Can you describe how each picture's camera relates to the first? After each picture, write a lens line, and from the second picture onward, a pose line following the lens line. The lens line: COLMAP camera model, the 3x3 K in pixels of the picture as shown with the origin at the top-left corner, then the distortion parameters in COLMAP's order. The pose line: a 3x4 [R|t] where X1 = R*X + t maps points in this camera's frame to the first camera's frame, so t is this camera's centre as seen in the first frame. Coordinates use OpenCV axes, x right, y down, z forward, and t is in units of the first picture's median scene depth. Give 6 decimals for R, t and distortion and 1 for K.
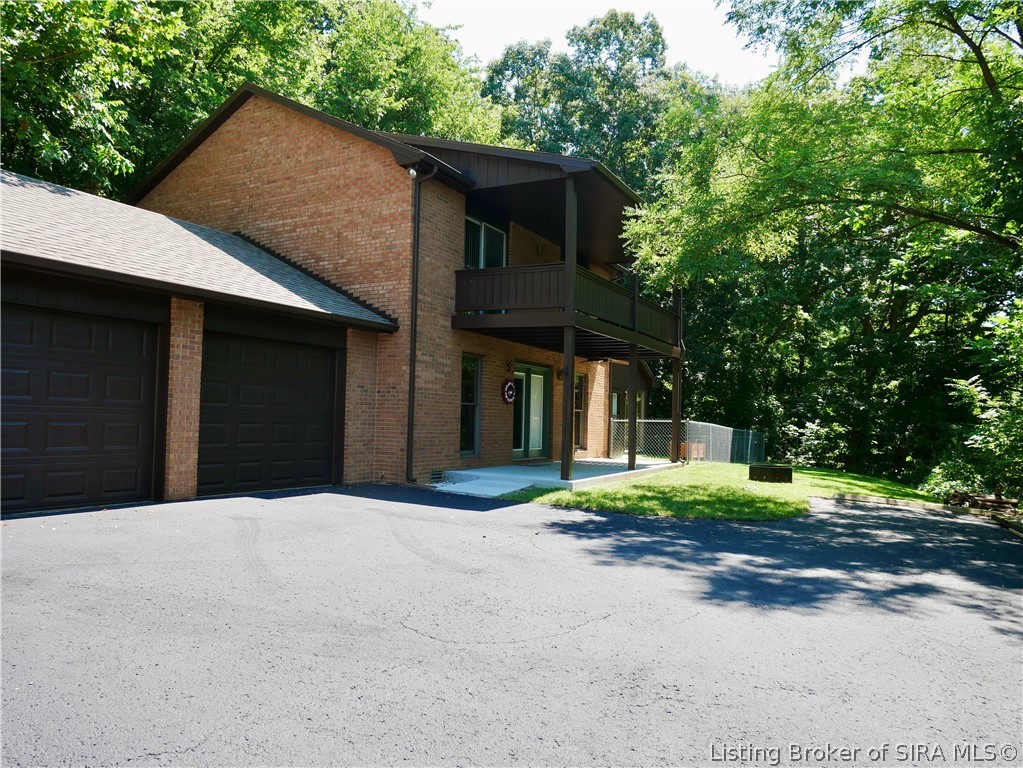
lens RADIAL K [[738.2, 0, 511.5], [0, 738.2, 384.0], [0, 0, 1]] dist [-0.052311, 0.021481]
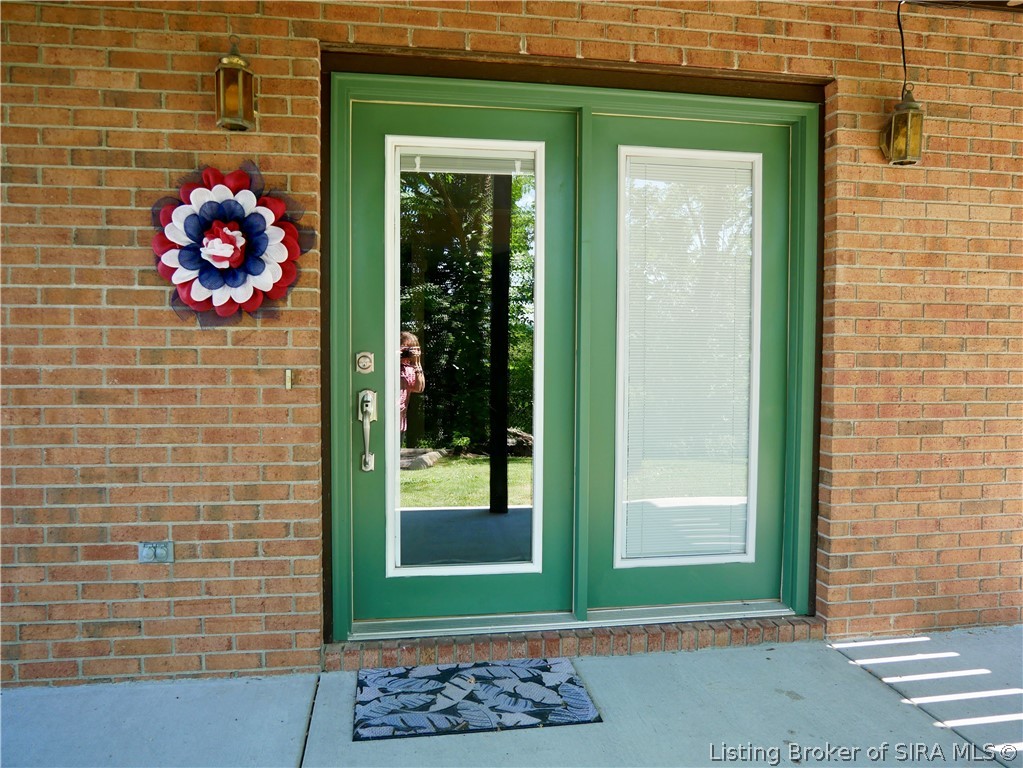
lens RADIAL K [[723.2, 0, 511.5], [0, 723.2, 384.0], [0, 0, 1]] dist [-0.067012, 0.040586]
pose [[0.591866, 0.008581, -0.805991, 0.188764], [0.050343, 0.997597, 0.047590, 0.042651], [0.804463, -0.068743, 0.590012, 1.102974]]
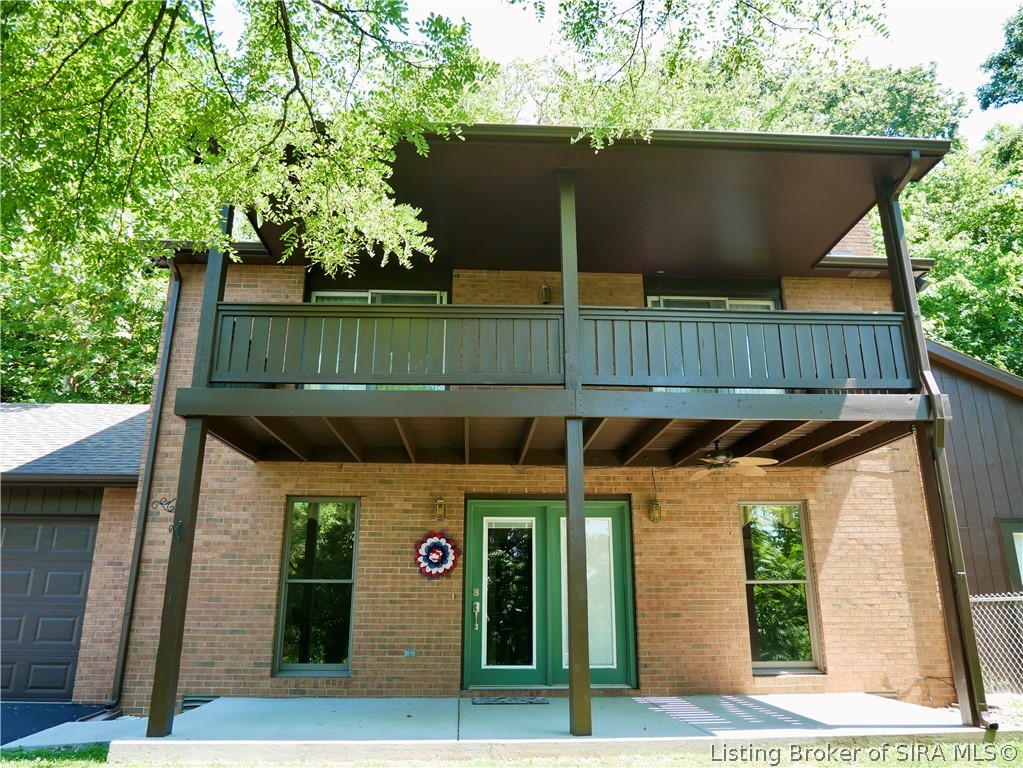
lens RADIAL K [[738.2, 0, 511.5], [0, 738.2, 384.0], [0, 0, 1]] dist [-0.052311, 0.021481]
pose [[0.509823, -0.279549, -0.813593, 0.584453], [0.053823, 0.954243, -0.294149, 0.061254], [0.858594, 0.106174, 0.501541, 0.877966]]
